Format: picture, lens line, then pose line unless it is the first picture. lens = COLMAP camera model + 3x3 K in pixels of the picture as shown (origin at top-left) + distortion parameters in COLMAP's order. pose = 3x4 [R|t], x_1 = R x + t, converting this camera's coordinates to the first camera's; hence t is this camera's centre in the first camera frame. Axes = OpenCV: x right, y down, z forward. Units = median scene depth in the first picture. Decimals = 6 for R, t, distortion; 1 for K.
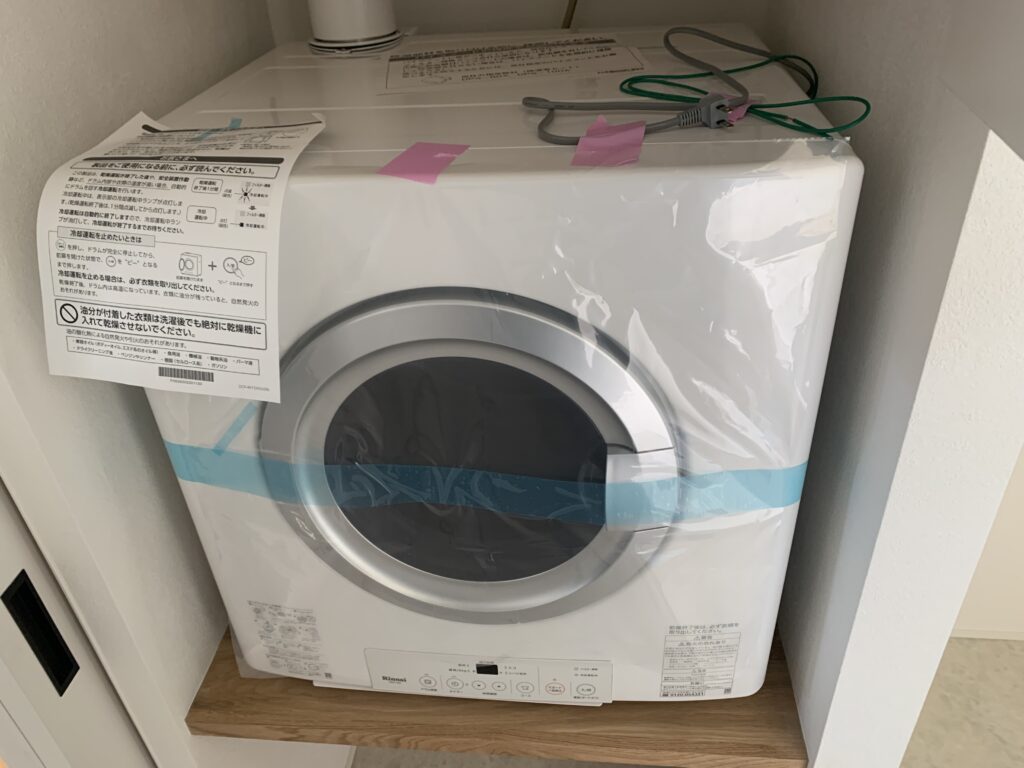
lens RADIAL K [[772.4, 0, 510.7], [0, 772.4, 386.9], [0, 0, 1]] dist [-0.004157, -0.016113]
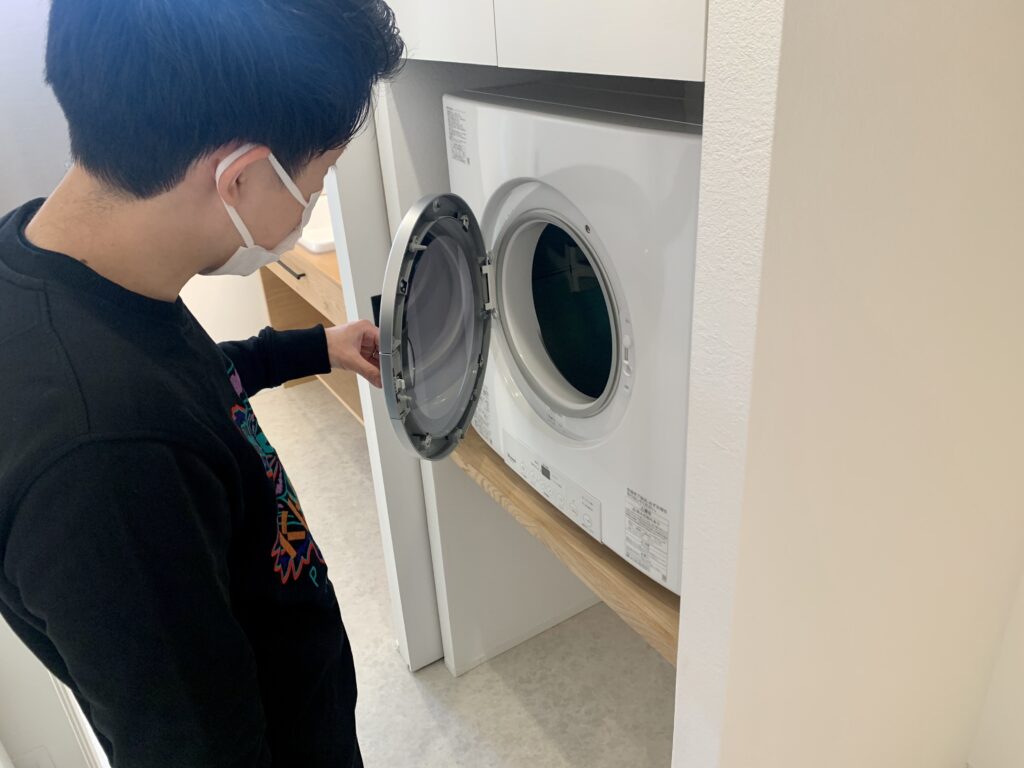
lens RADIAL K [[772.4, 0, 512.4], [0, 772.4, 384.2], [0, 0, 1]] dist [-0.004157, -0.016113]
pose [[0.613375, 0.380336, -0.692182, 0.880637], [-0.422640, 0.898432, 0.119144, 0.066905], [0.667194, 0.219463, 0.711821, -0.124365]]
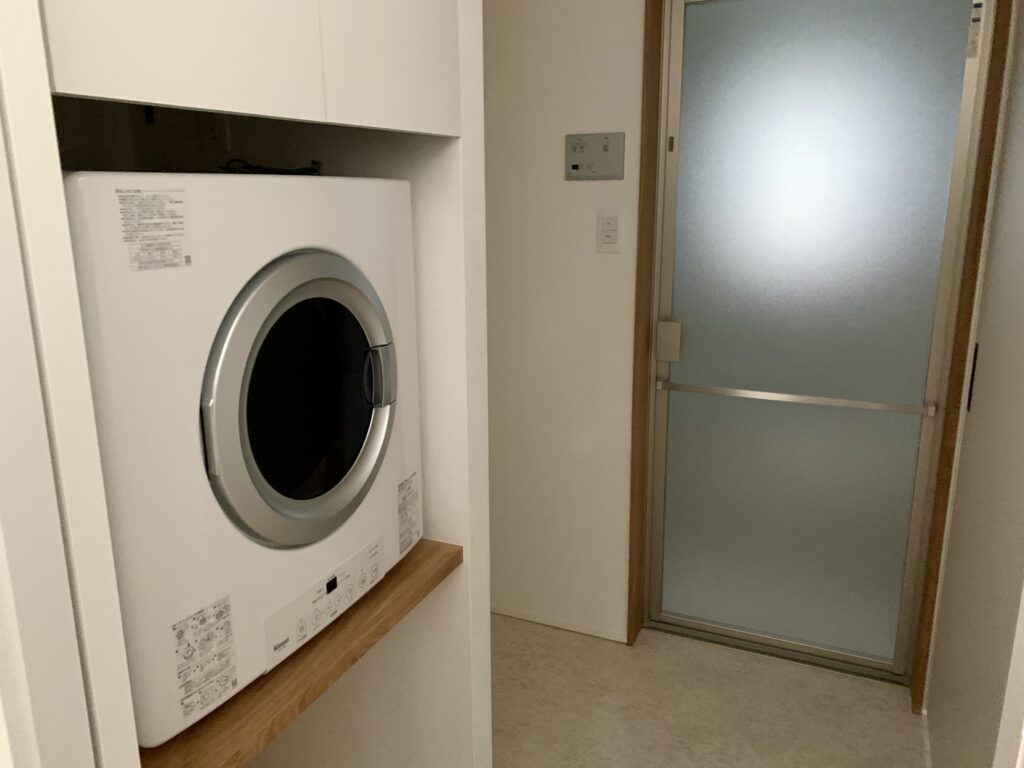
lens RADIAL K [[772.4, 0, 513.0], [0, 772.4, 382.5], [0, 0, 1]] dist [-0.004157, -0.016113]
pose [[0.304531, -0.184148, 0.934532, -1.061684], [0.515951, 0.856618, 0.000664, 0.232693], [-0.800659, 0.481971, 0.355878, 0.150081]]
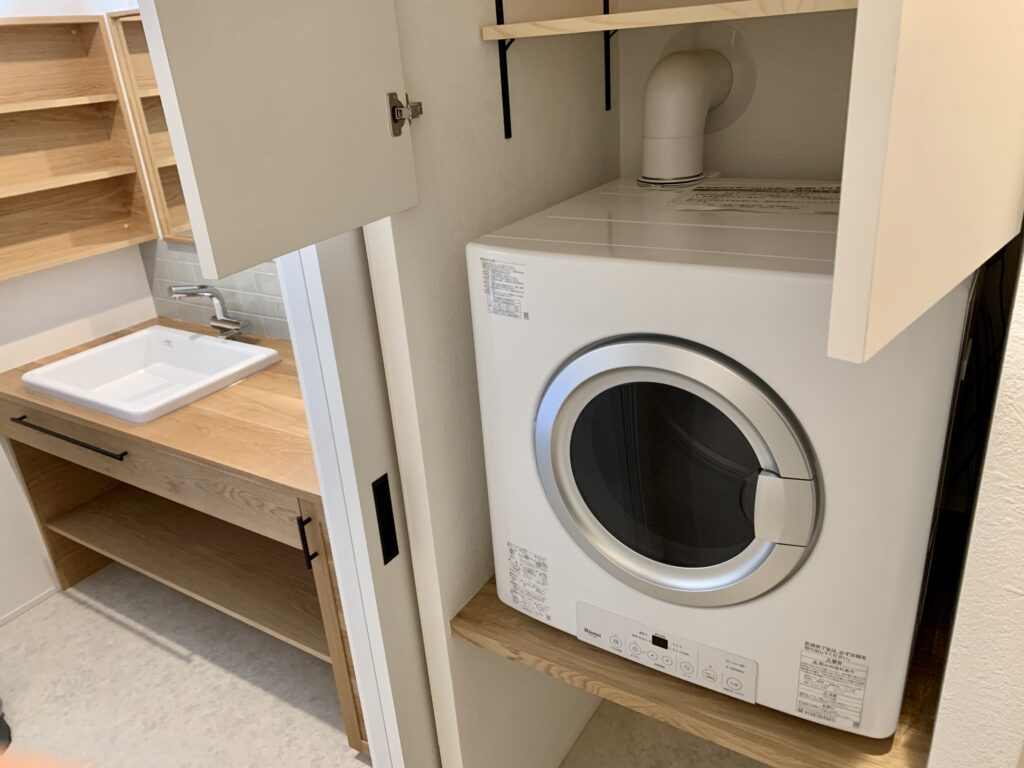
lens RADIAL K [[772.4, 0, 516.0], [0, 772.4, 377.9], [0, 0, 1]] dist [-0.004157, -0.016113]
pose [[0.895111, 0.168142, -0.412922, 0.213642], [-0.229818, 0.967644, -0.104162, 0.126458], [0.382047, 0.188133, 0.904791, -0.349269]]
